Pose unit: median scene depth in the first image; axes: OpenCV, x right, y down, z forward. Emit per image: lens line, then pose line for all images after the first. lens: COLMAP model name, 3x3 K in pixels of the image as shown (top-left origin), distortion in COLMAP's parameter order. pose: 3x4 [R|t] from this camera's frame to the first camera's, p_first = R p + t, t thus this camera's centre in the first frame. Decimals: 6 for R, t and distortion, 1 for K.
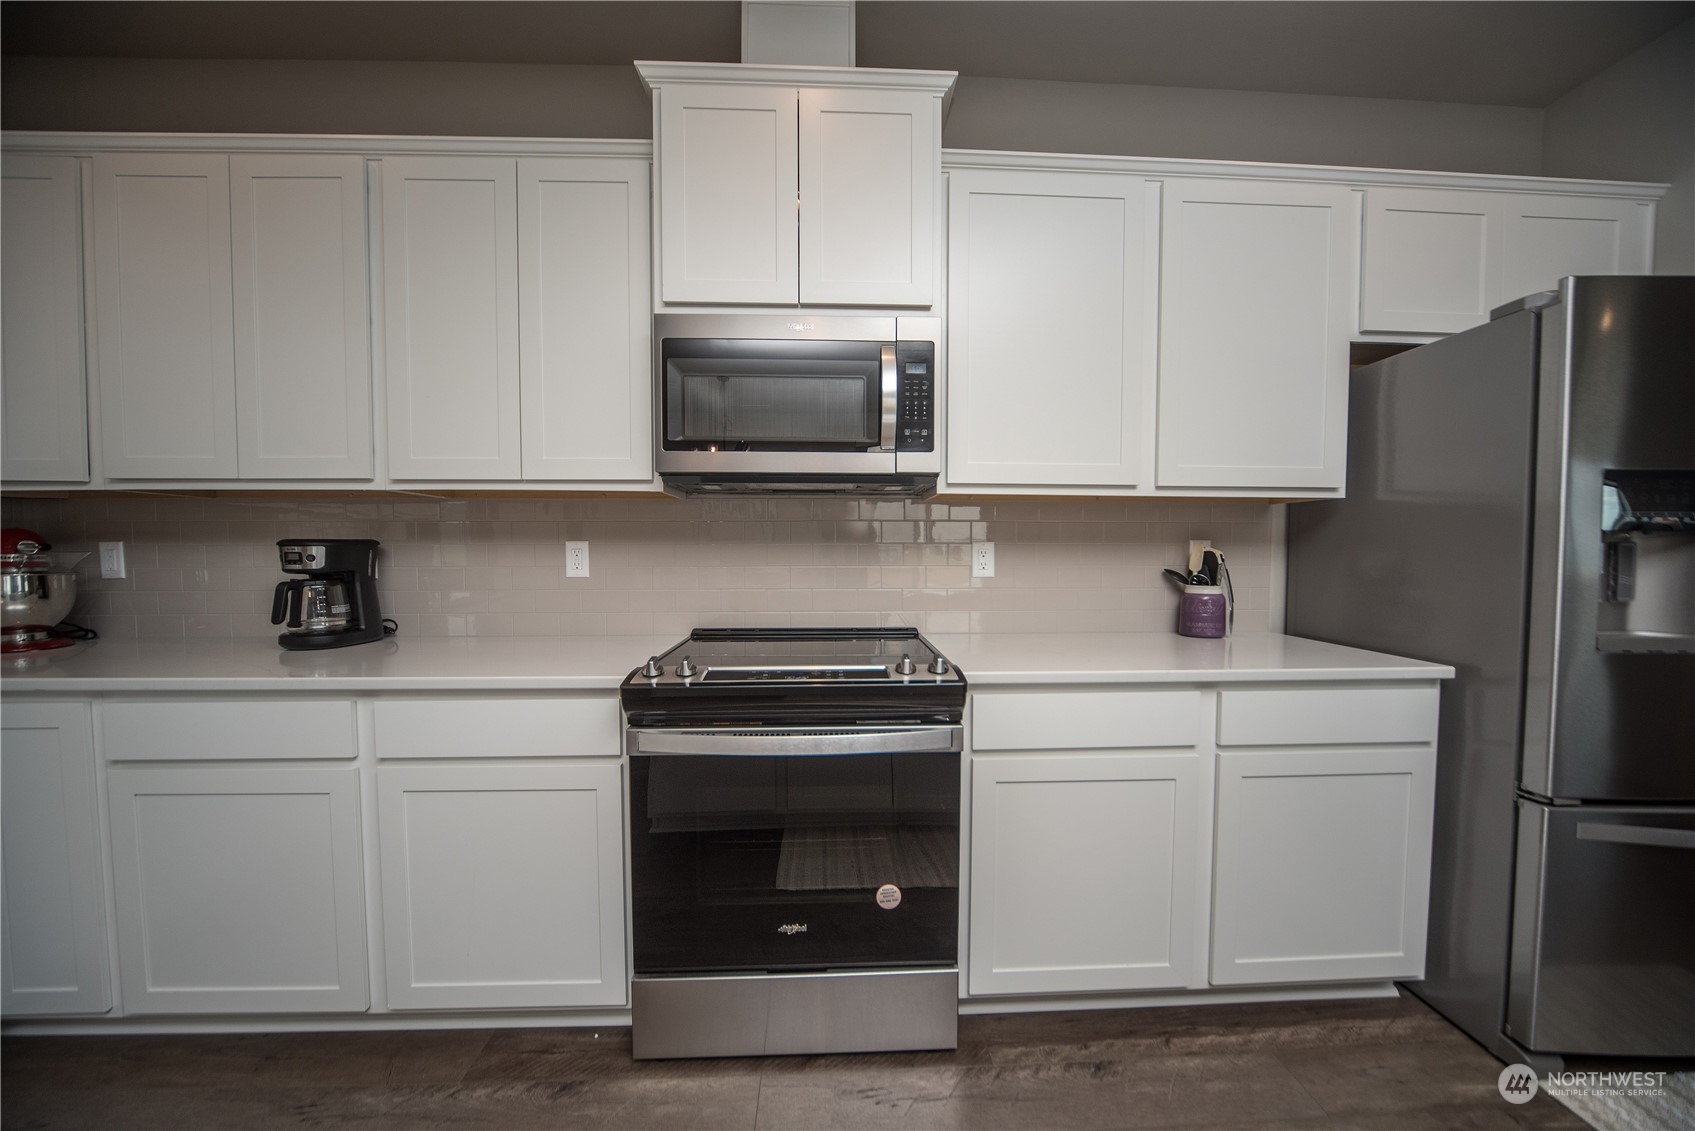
lens RADIAL K [[598.6, 0, 851.1], [0, 598.6, 541.1], [0, 0, 1]] dist [0.019325, 0.000119]
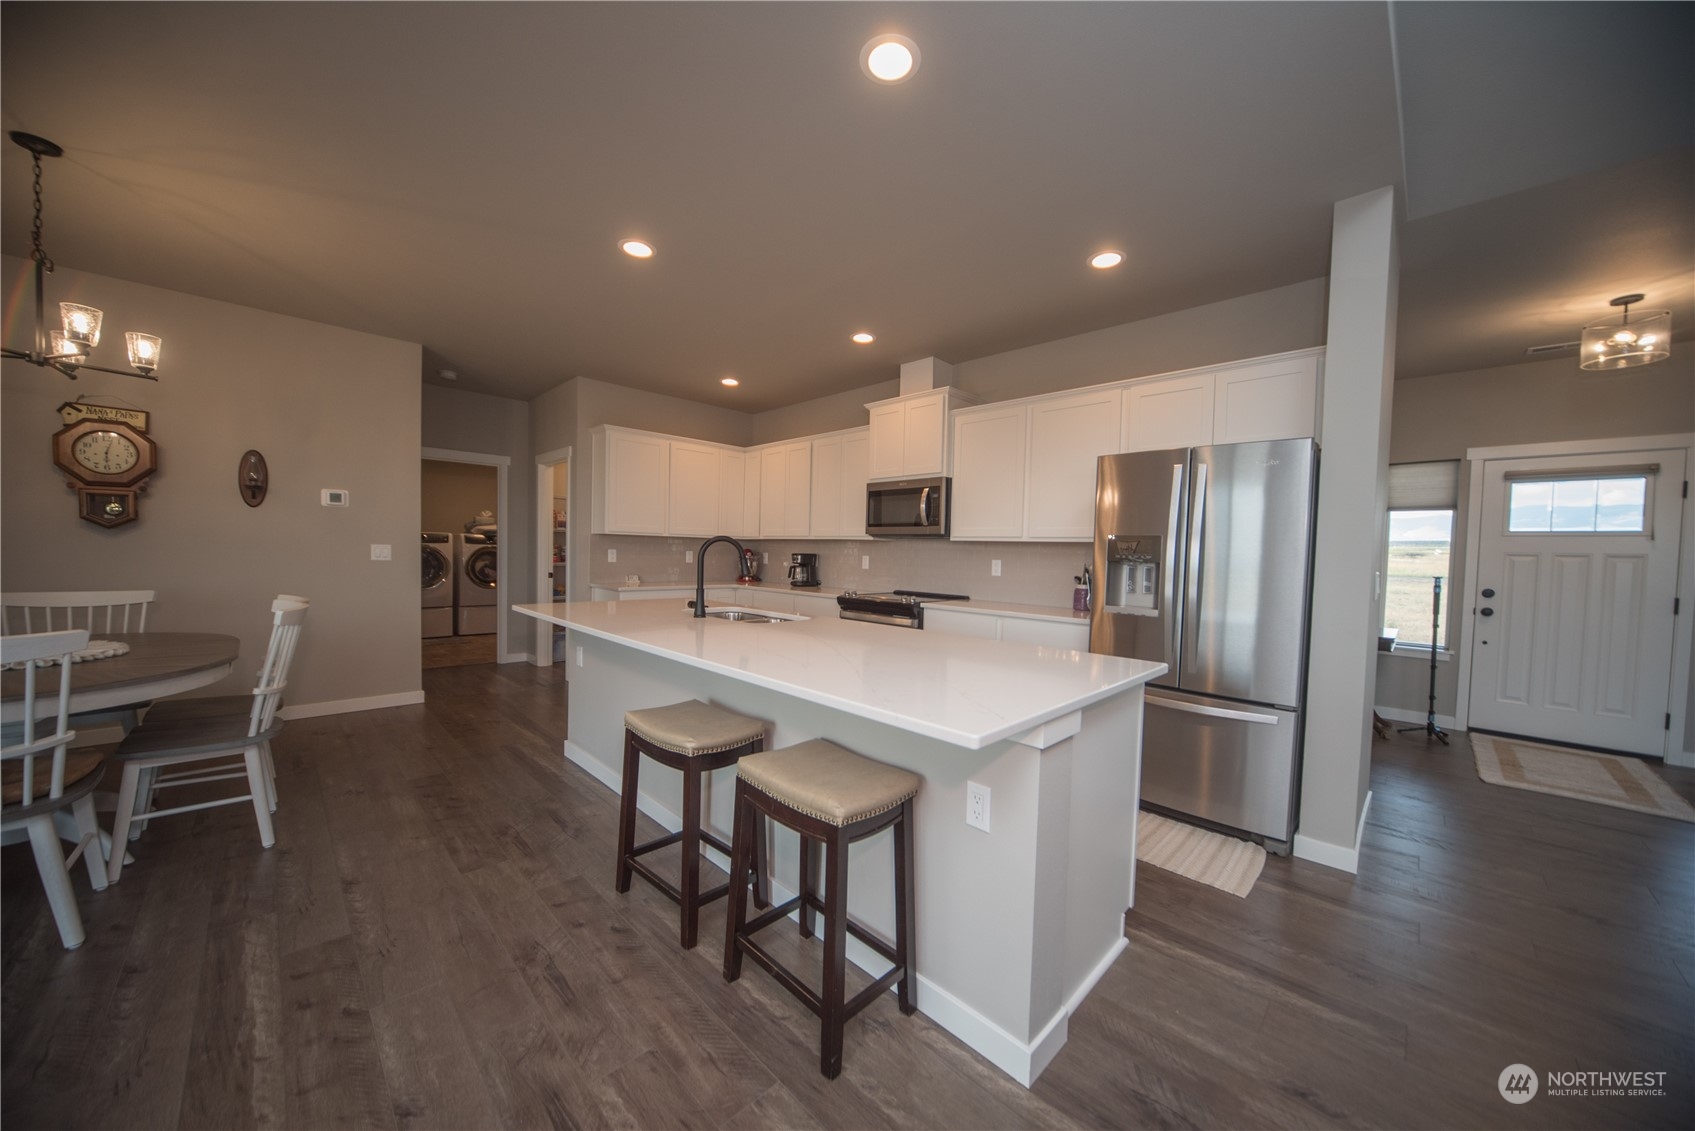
lens RADIAL K [[585.6, 0, 850.9], [0, 585.6, 572.7], [0, 0, 1]] dist [-0.012377, 0.000239]
pose [[0.681314, 0.039223, -0.730940, 1.657617], [-0.063989, 0.997932, -0.006094, 0.103305], [0.729189, 0.050924, 0.682414, -0.974551]]
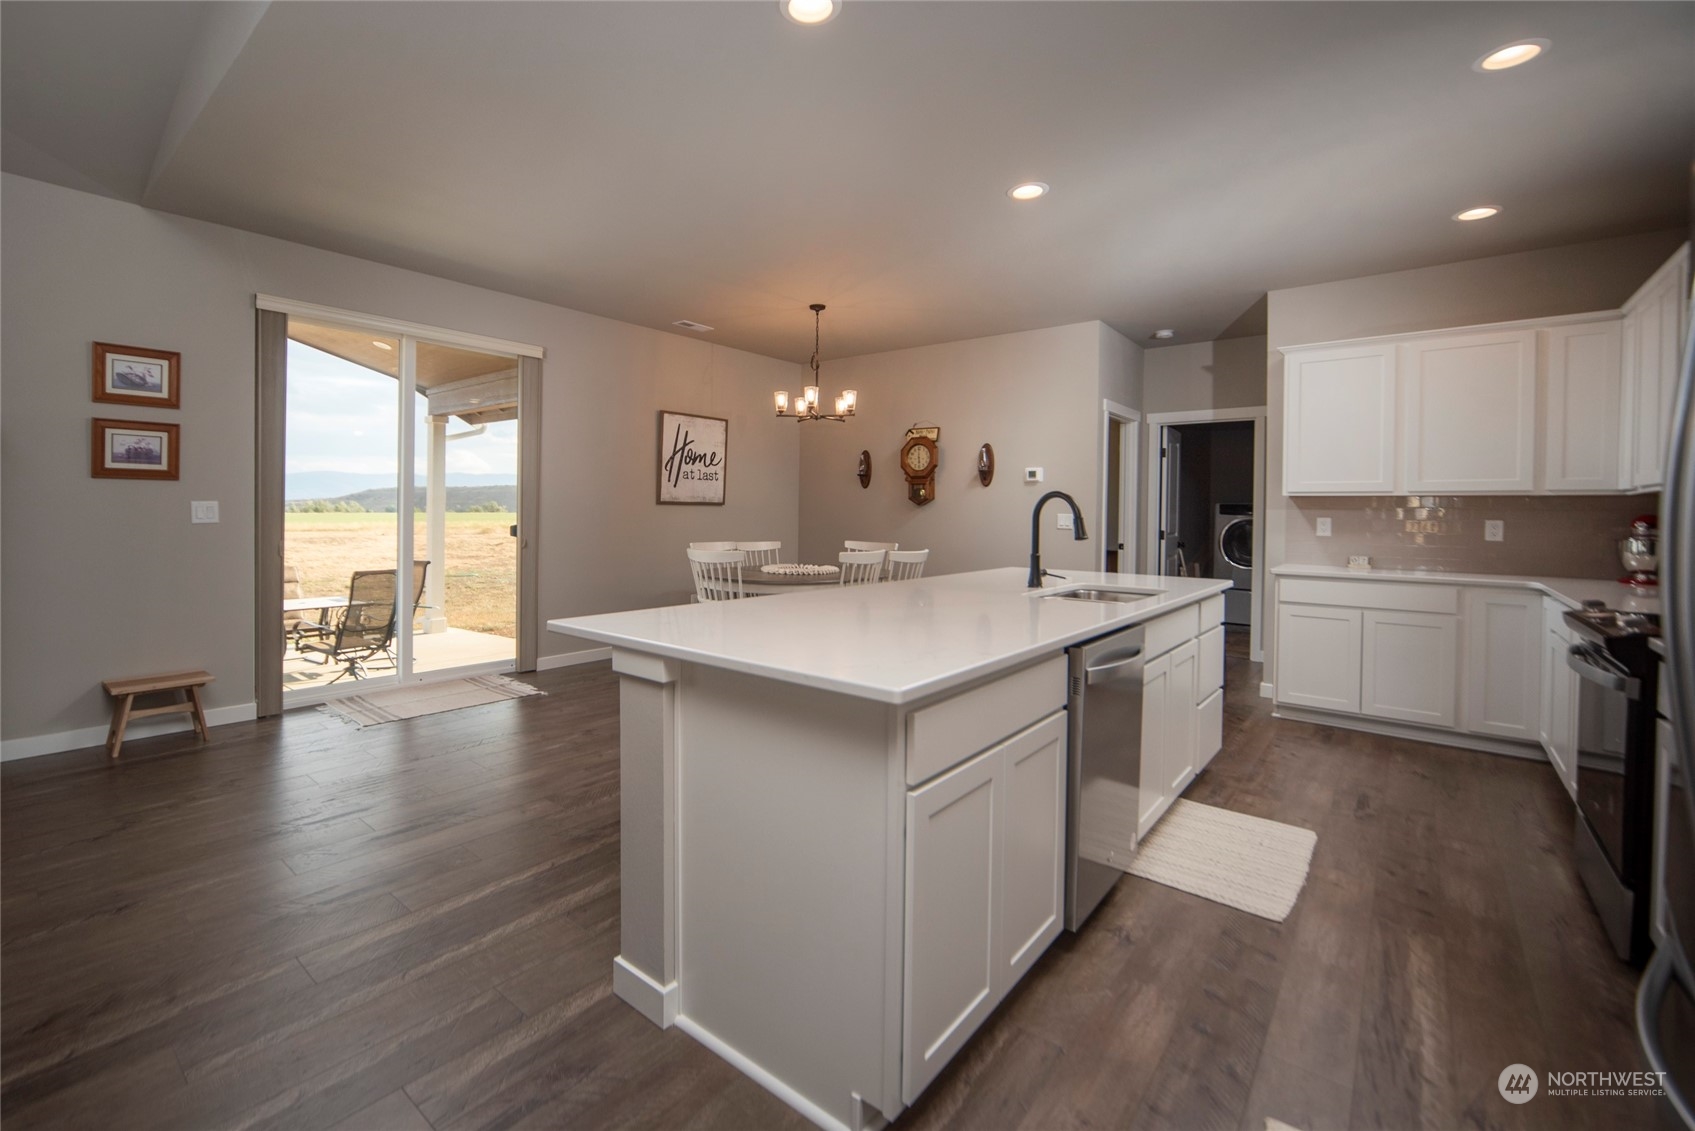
lens RADIAL K [[730.2, 0, 766.8], [0, 730.2, 519.3], [0, 0, 1]] dist [-0.016782, -0.000136]
pose [[-0.692806, -0.002018, -0.721121, 1.879227], [-0.055698, 0.997158, 0.050721, 0.027192], [0.718970, 0.075305, -0.690950, 0.589754]]
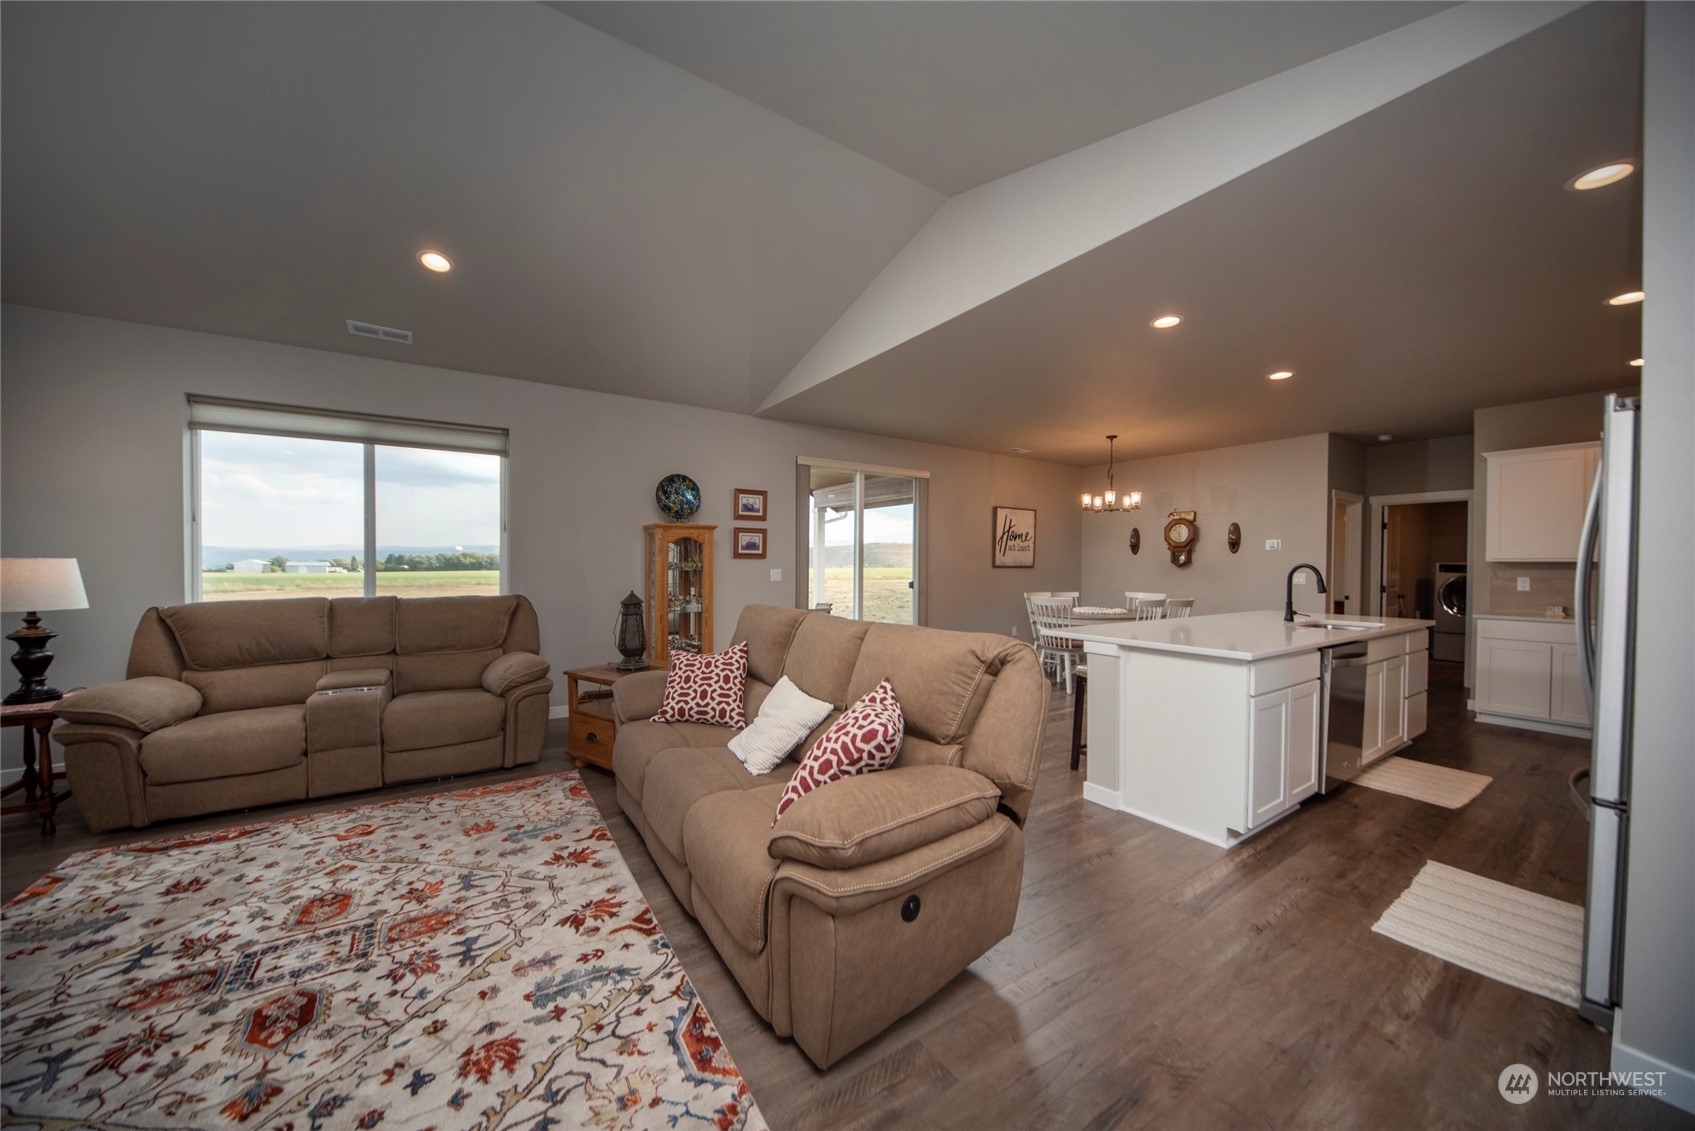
lens RADIAL K [[585.6, 0, 850.9], [0, 585.6, 572.7], [0, 0, 1]] dist [-0.012377, 0.000239]
pose [[-0.849618, -0.000841, -0.527398, 2.897896], [-0.039115, 0.997345, 0.061422, -0.024529], [0.525946, 0.072814, -0.847395, 0.893169]]
